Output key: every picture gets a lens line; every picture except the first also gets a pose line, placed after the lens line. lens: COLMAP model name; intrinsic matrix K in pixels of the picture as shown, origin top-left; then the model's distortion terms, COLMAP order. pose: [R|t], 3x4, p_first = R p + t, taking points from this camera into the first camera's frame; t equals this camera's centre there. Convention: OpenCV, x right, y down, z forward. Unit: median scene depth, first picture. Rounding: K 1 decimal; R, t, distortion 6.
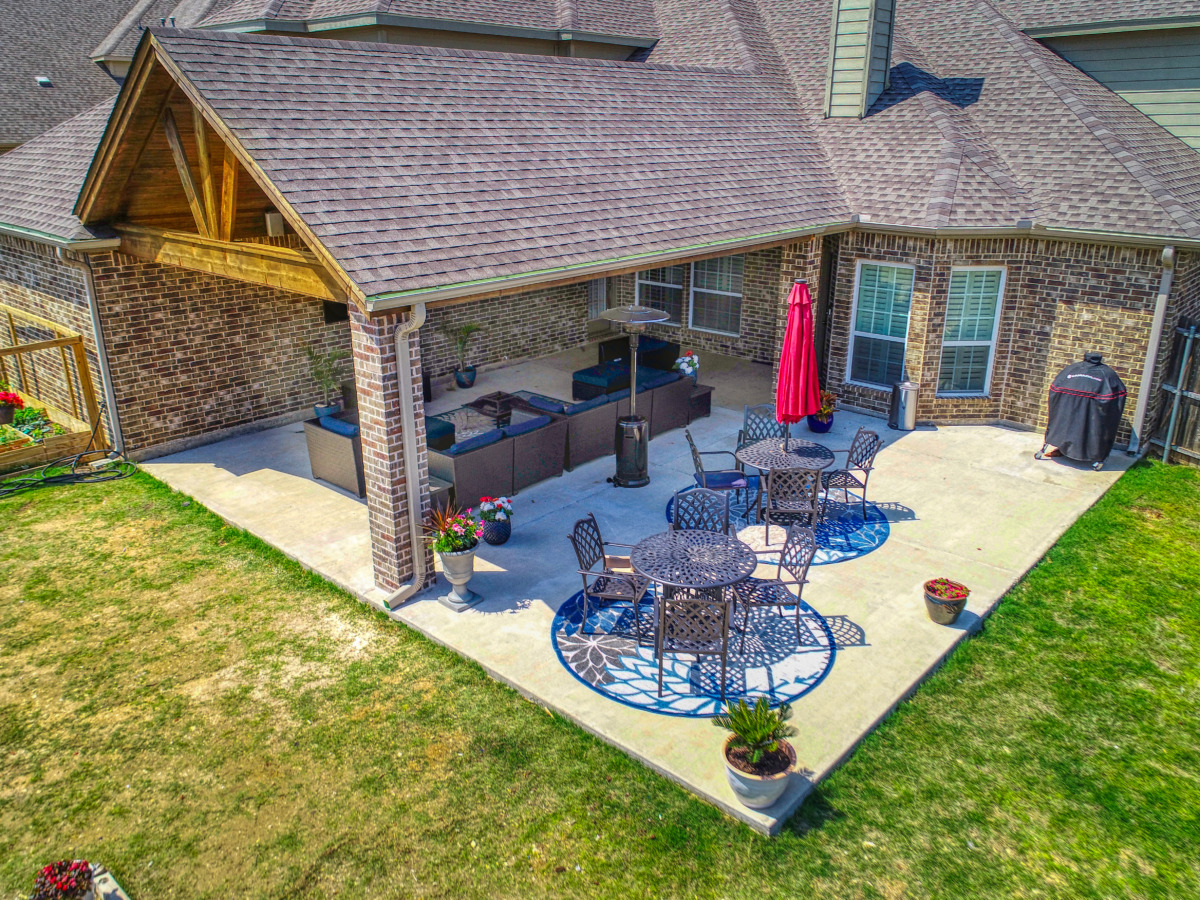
lens RADIAL K [[902.4, 0, 600.0], [0, 902.4, 450.0], [0, 0, 1]] dist [0.003459, 0.001521]
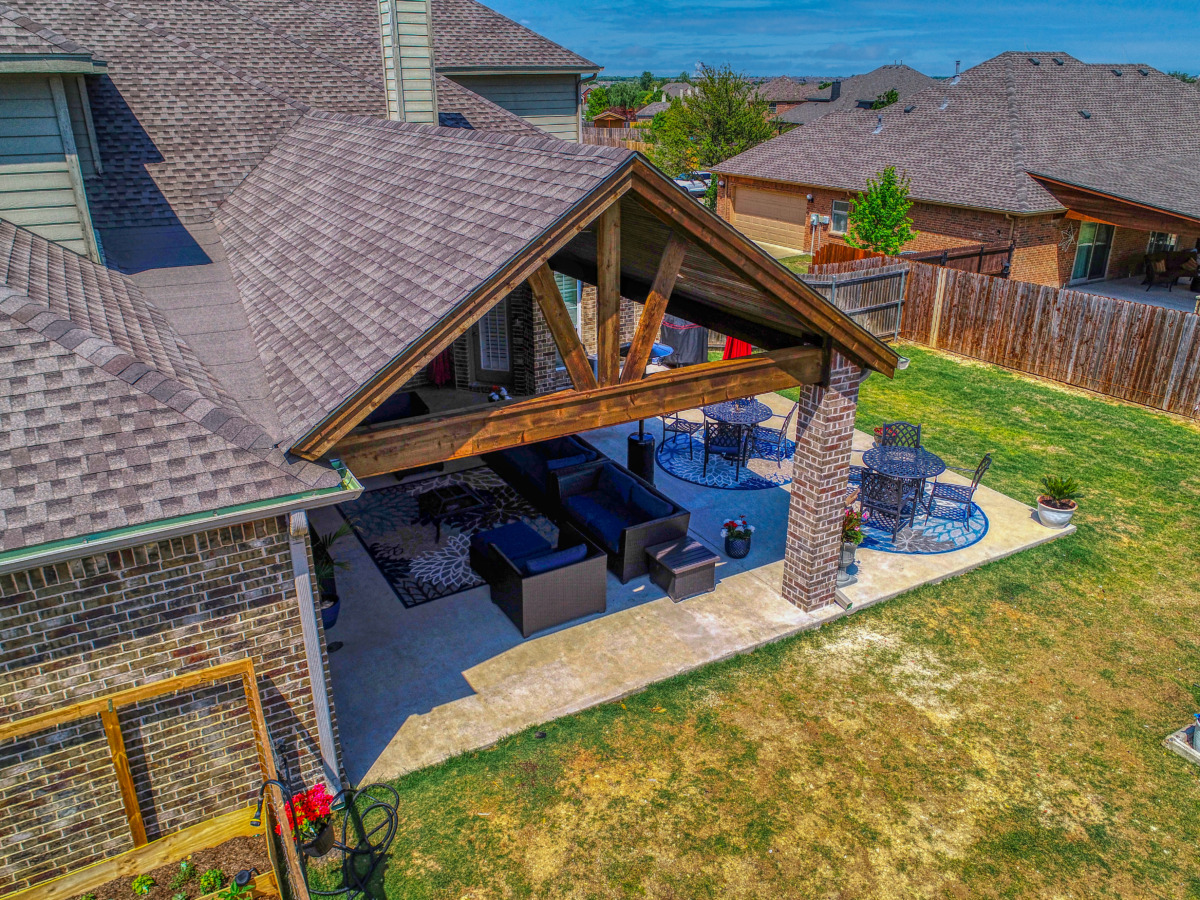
lens RADIAL K [[902.4, 0, 600.0], [0, 902.4, 450.0], [0, 0, 1]] dist [0.003459, 0.001521]
pose [[0.312638, -0.365145, 0.876884, -0.985502], [0.327249, 0.908049, 0.261447, -0.332509], [-0.891721, 0.205221, 0.403384, 0.563613]]
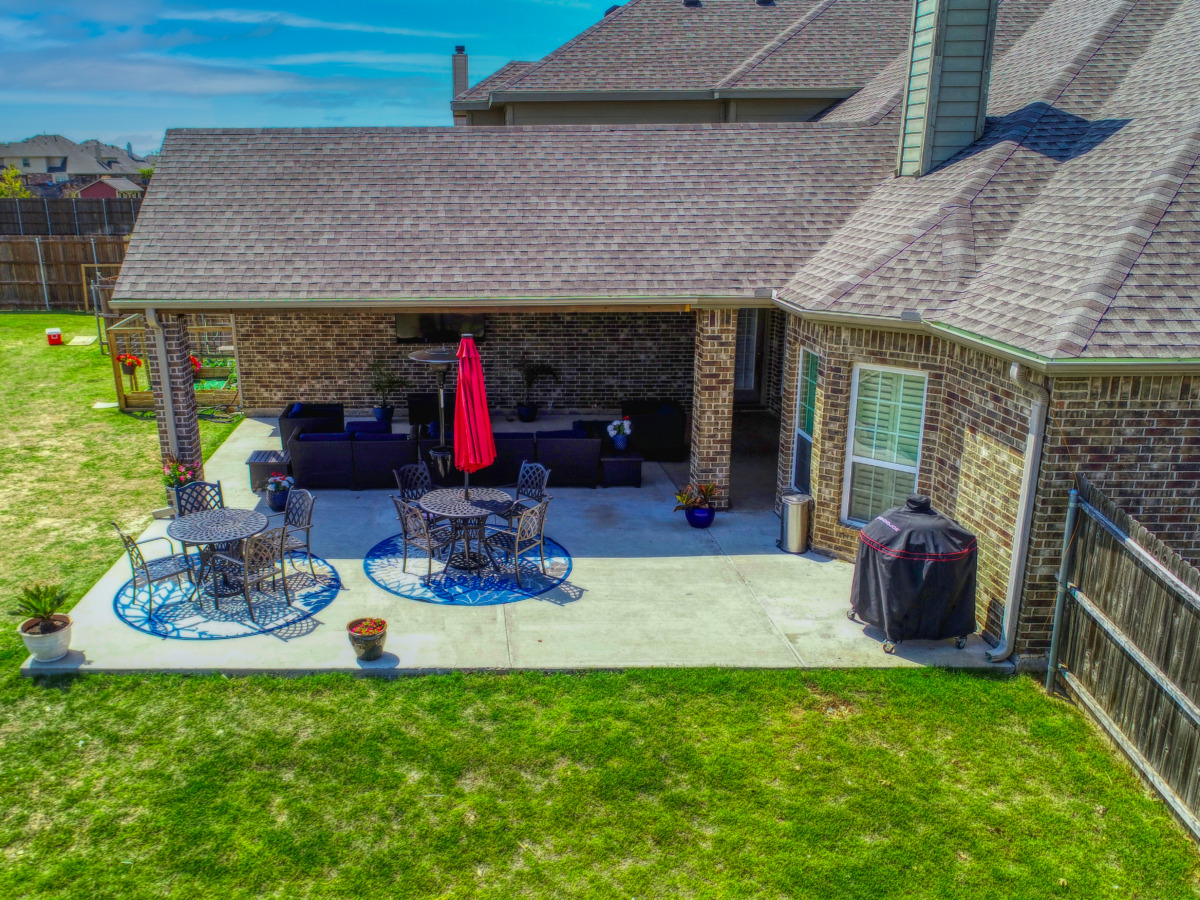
lens RADIAL K [[964.3, 0, 443.5], [0, 964.3, 446.2], [0, 0, 1]] dist [-0.002301, -0.002063]
pose [[0.656209, 0.196255, -0.728611, 0.866043], [-0.249737, 0.967655, 0.035722, -0.078123], [0.712054, 0.158521, 0.683995, 0.187922]]
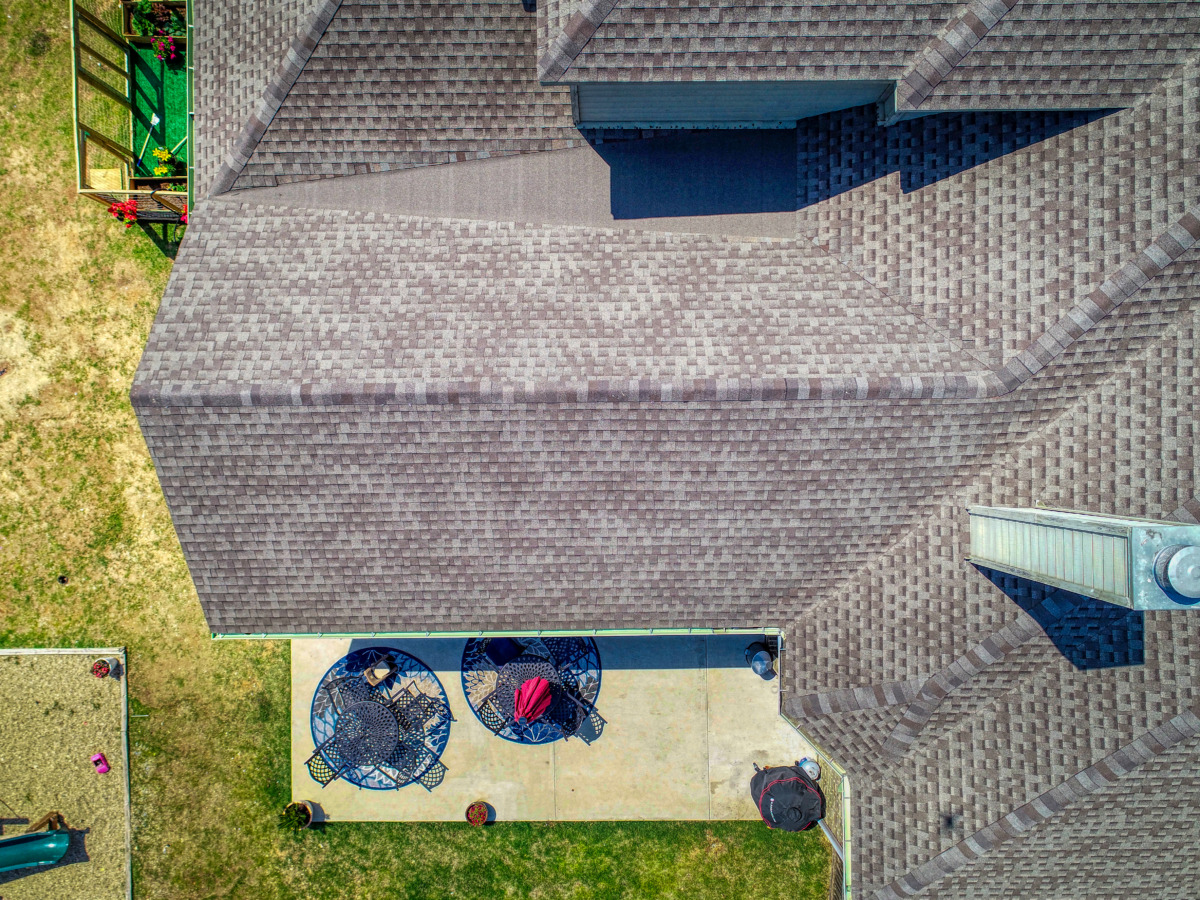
lens RADIAL K [[902.4, 0, 600.0], [0, 902.4, 450.0], [0, 0, 1]] dist [0.003459, 0.001521]
pose [[0.678505, 0.734588, -0.003390, 0.001799], [-0.247449, 0.232898, 0.940493, -1.336435], [0.691664, -0.637291, 0.339796, 0.729307]]
